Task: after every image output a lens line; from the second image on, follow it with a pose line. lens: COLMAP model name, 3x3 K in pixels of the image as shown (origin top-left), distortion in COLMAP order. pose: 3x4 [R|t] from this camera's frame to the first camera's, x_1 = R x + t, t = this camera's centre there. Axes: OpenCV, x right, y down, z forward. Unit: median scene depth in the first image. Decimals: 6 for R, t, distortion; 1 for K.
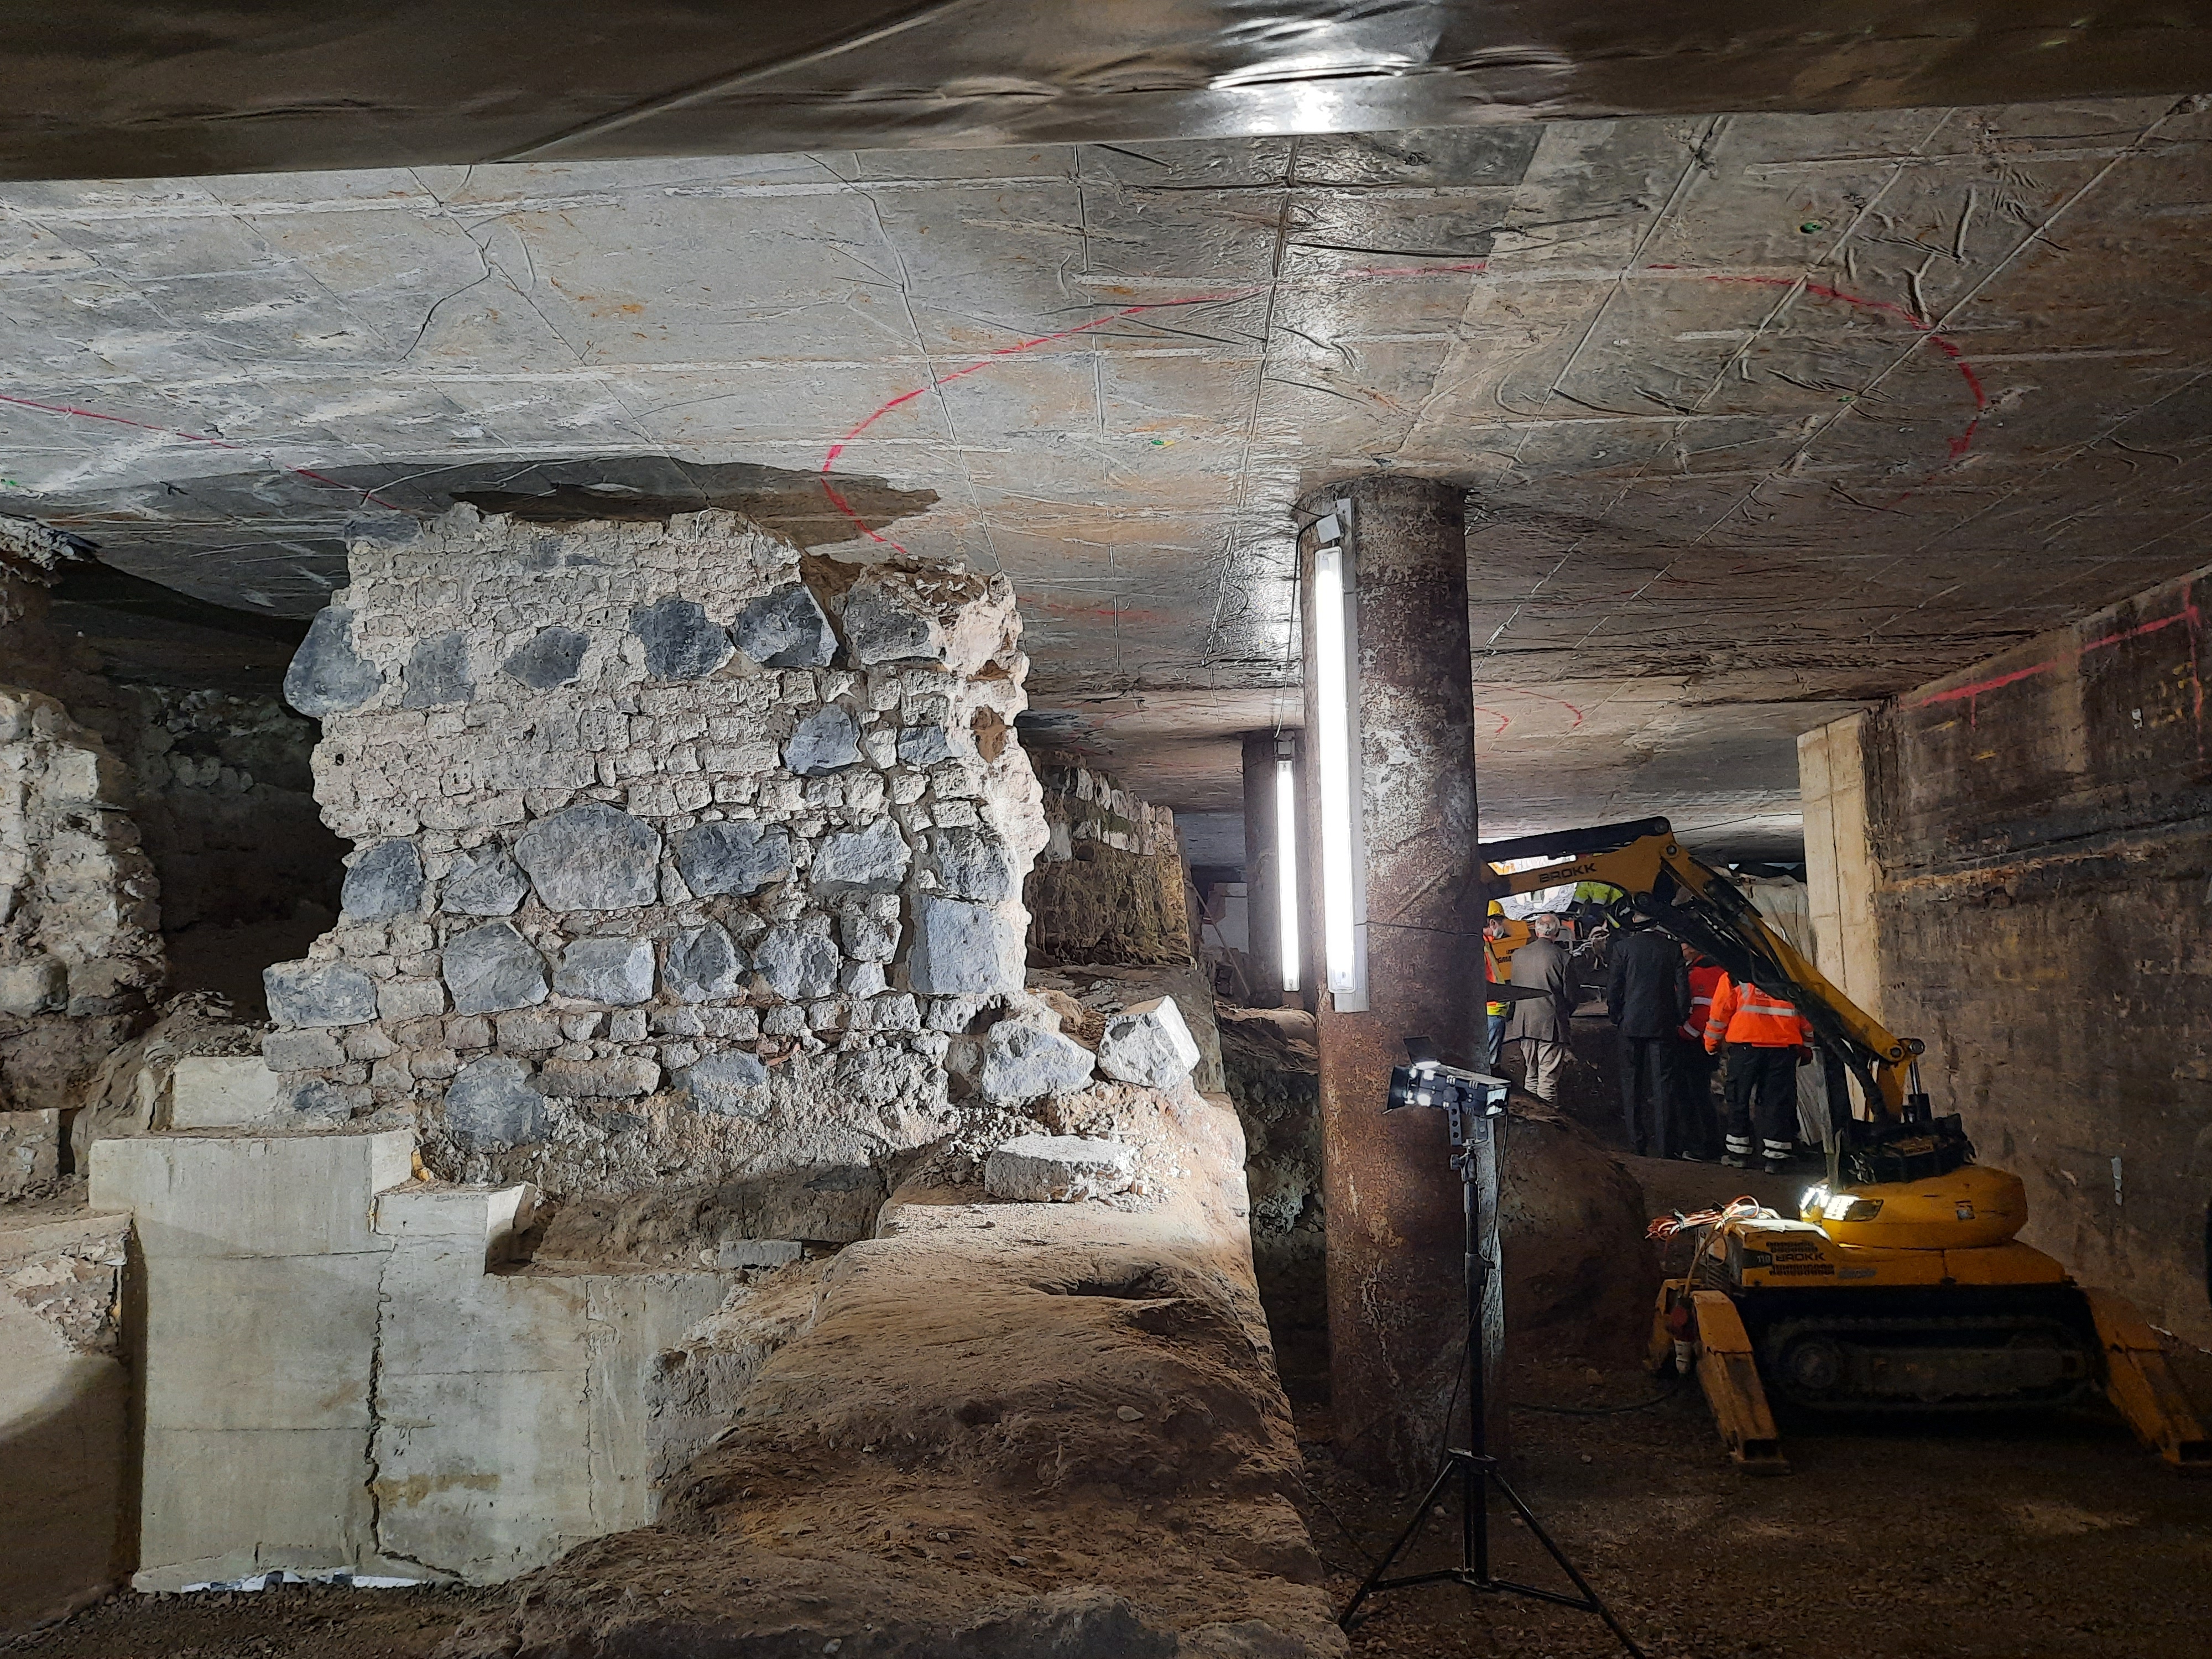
lens RADIAL K [[1623.4, 0, 1129.1], [0, 1623.4, 828.1], [0, 0, 1]] dist [0.059075, -0.055974]
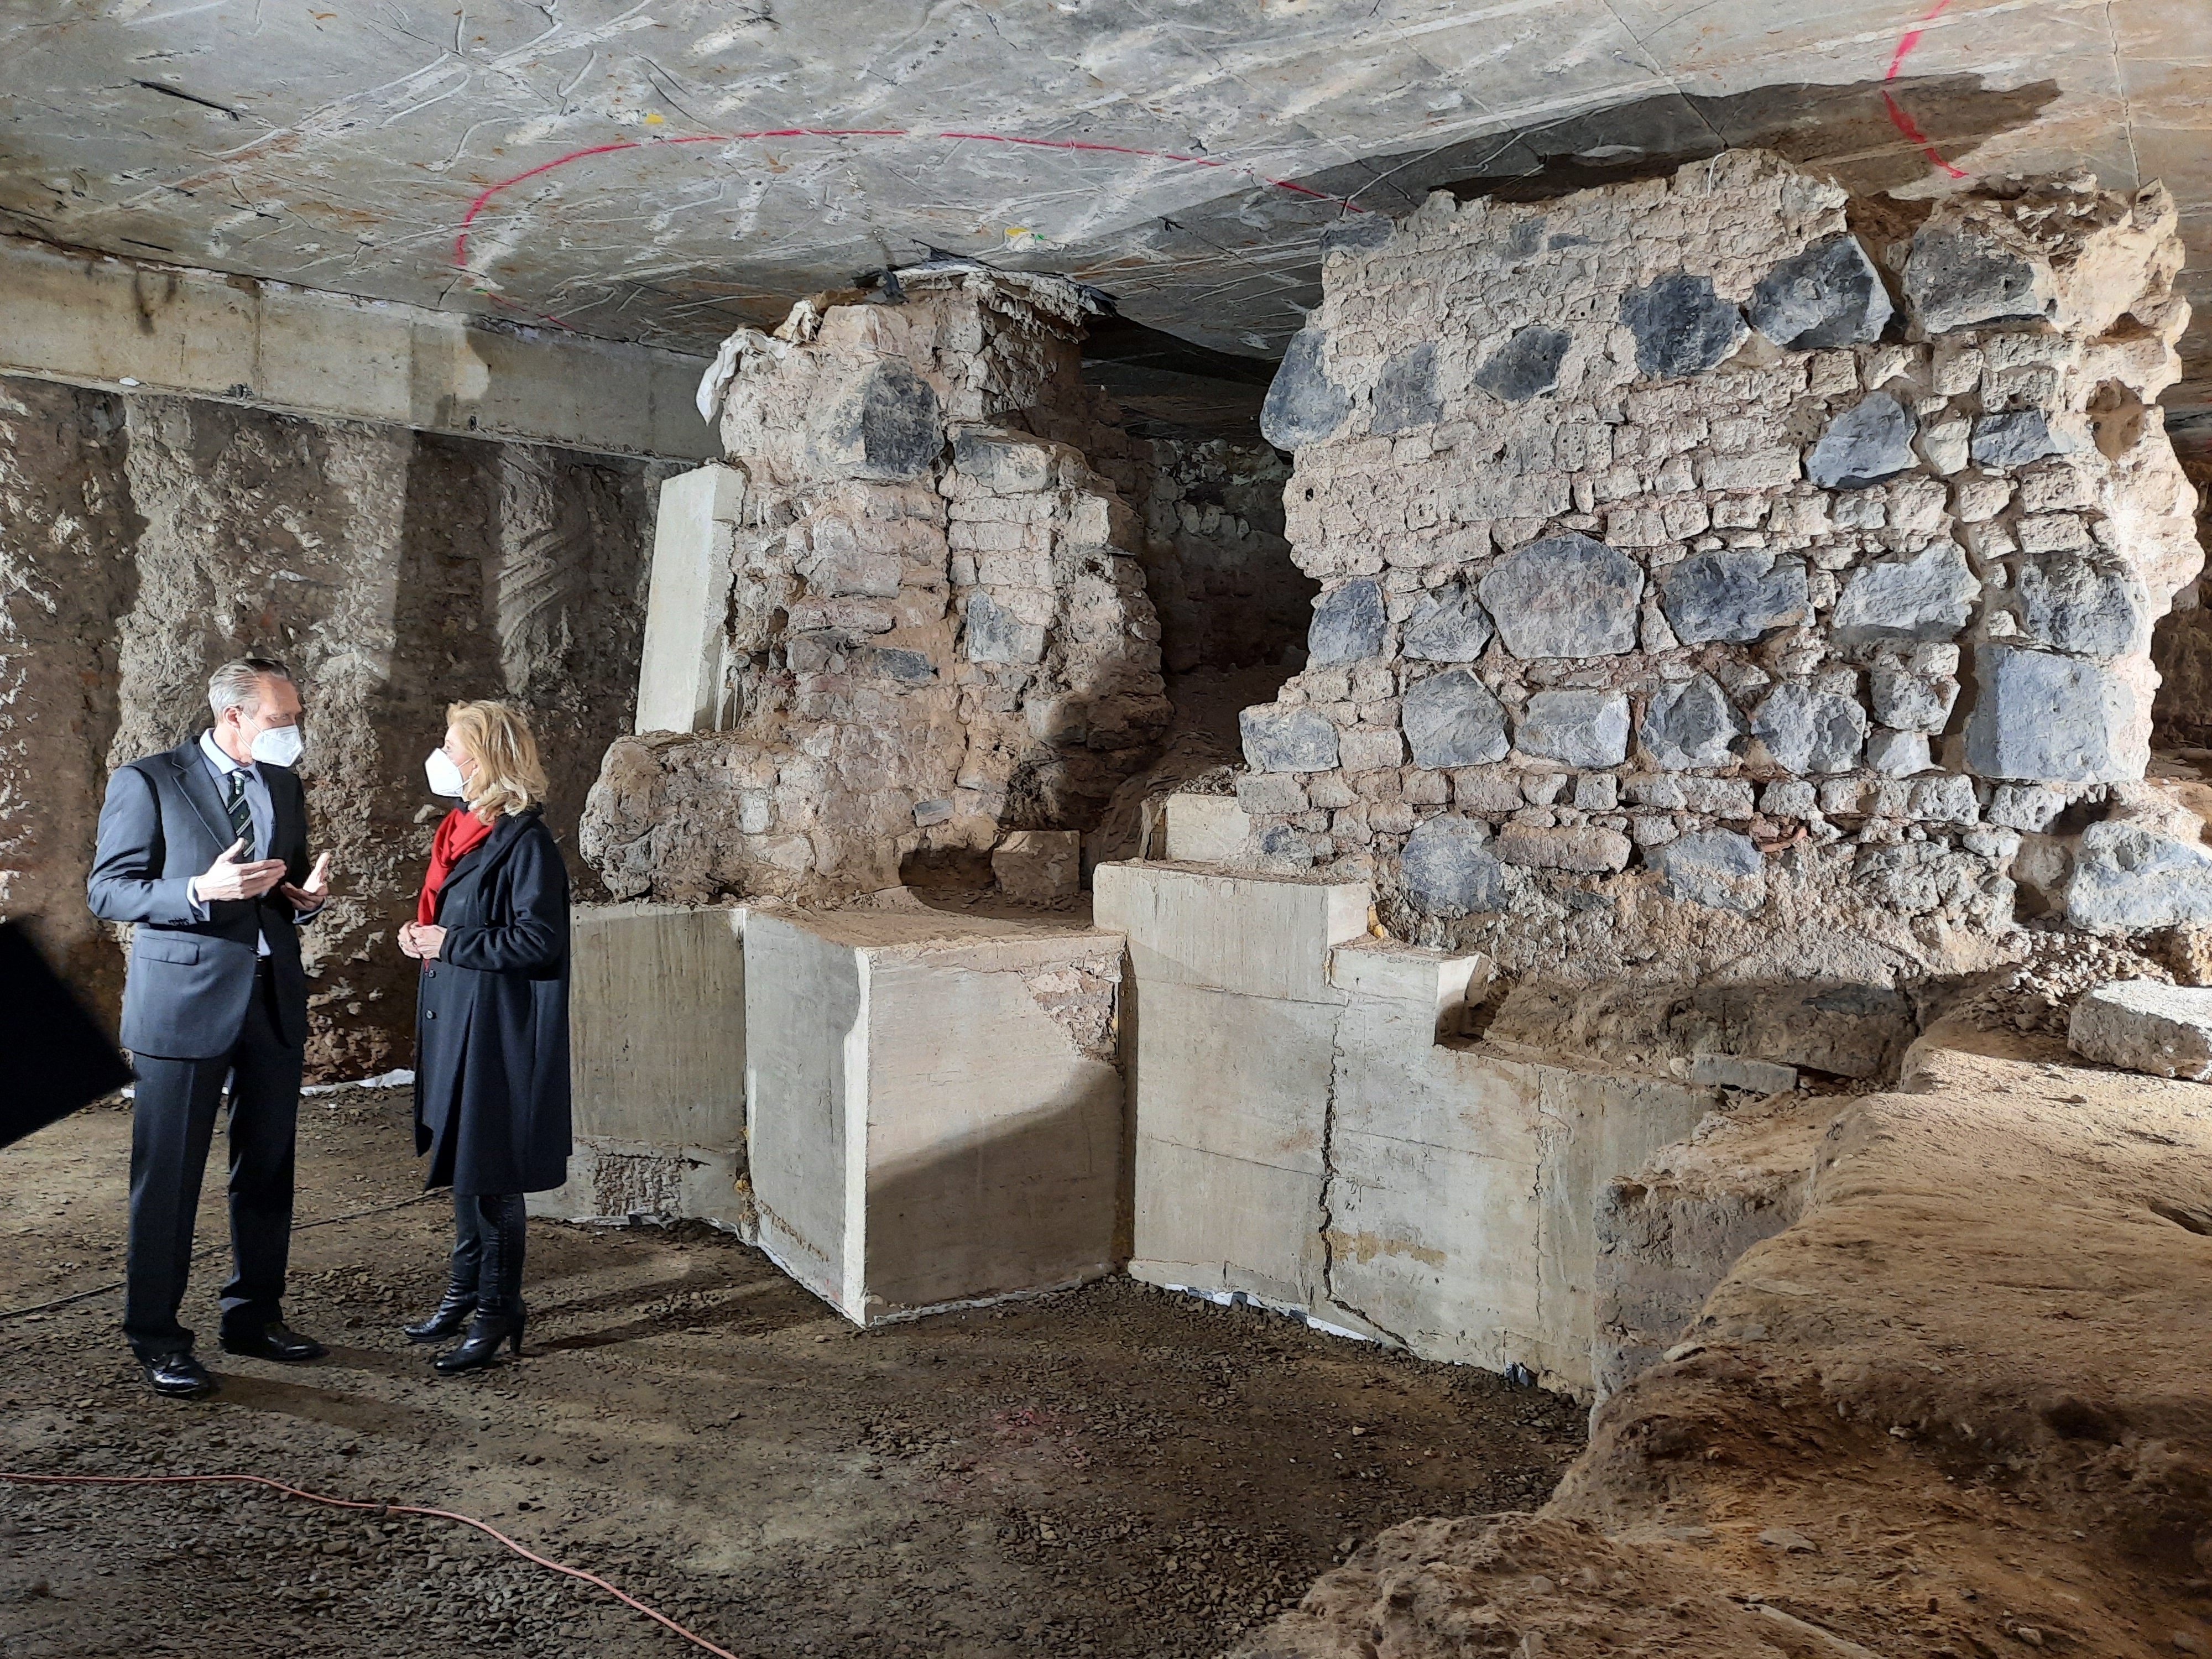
lens RADIAL K [[1623.4, 0, 1112.4], [0, 1623.4, 835.7], [0, 0, 1]] dist [0.059075, -0.055974]
pose [[0.826934, 0.079756, -0.556614, -0.033953], [0.004959, 0.988817, 0.149053, 0.013079], [0.562277, -0.126018, 0.817291, 0.140707]]
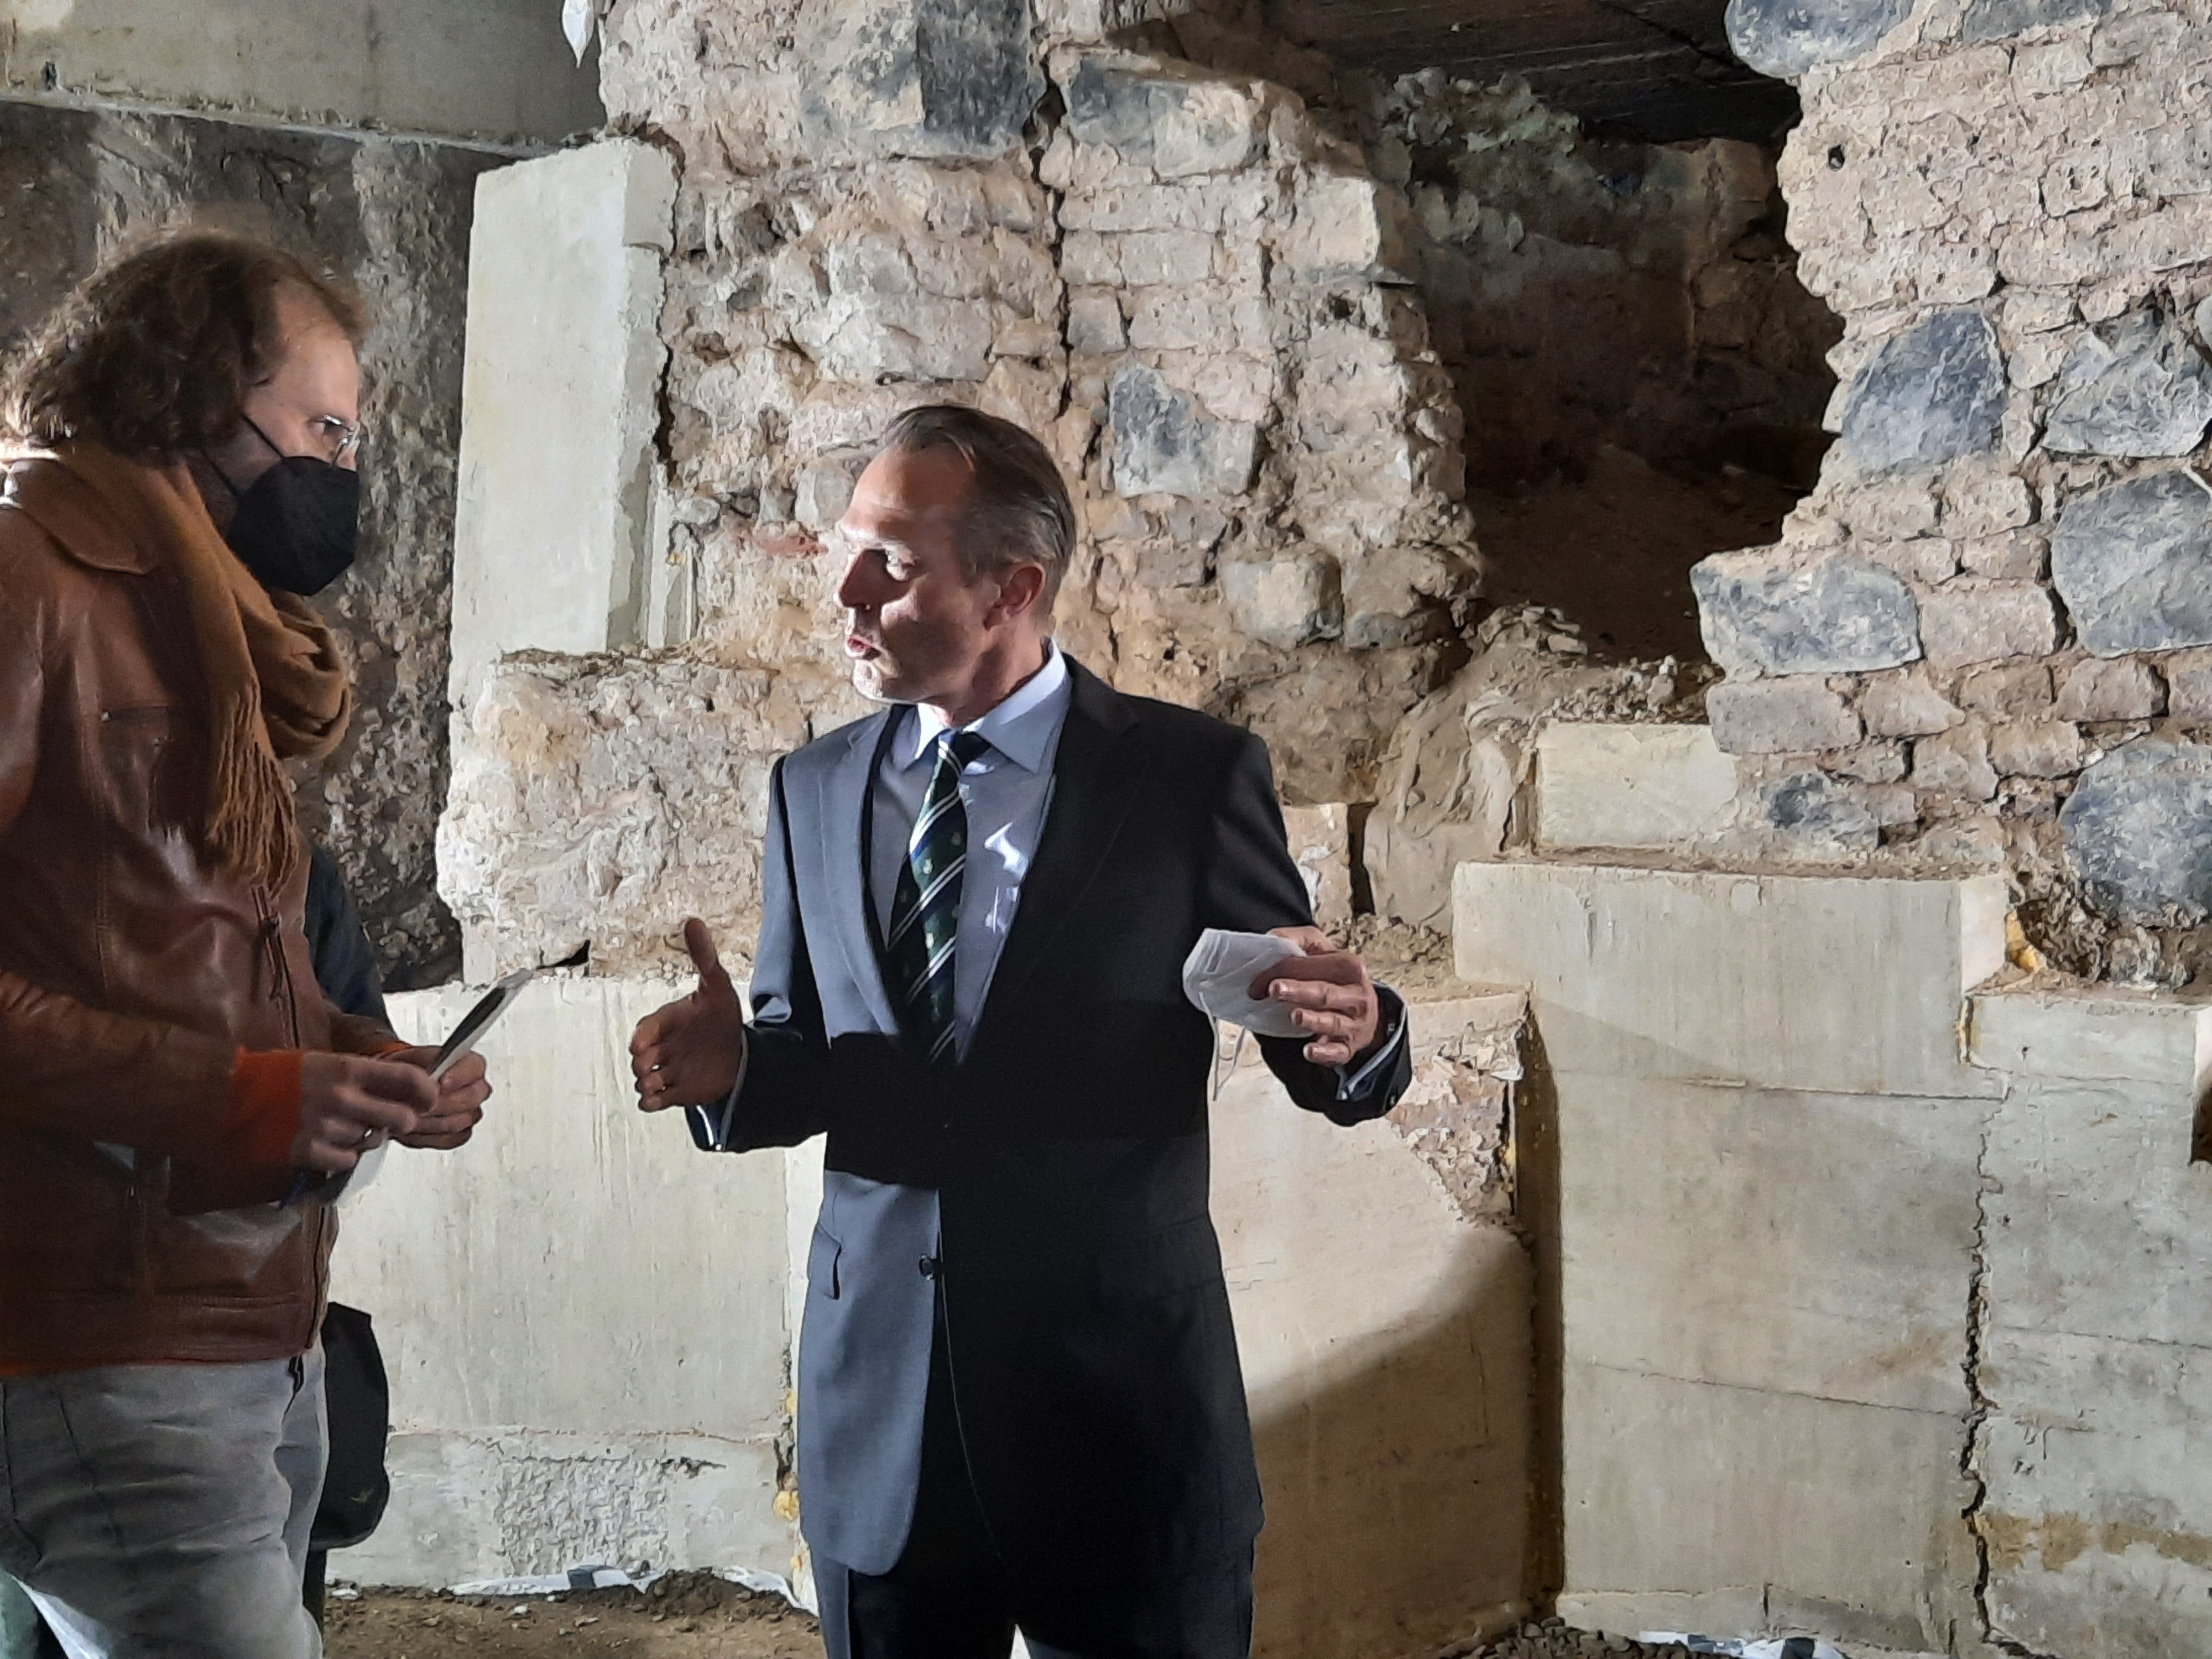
lens RADIAL K [[2968.7, 0, 1118.2], [0, 2968.7, 835.1], [0, 0, 1]] dist [0.051074, 0.000000]
pose [[0.874199, 0.042864, -0.483672, -0.222290], [0.039990, 0.986357, 0.159691, 0.009688], [0.483918, -0.158944, 0.860558, 0.052668]]
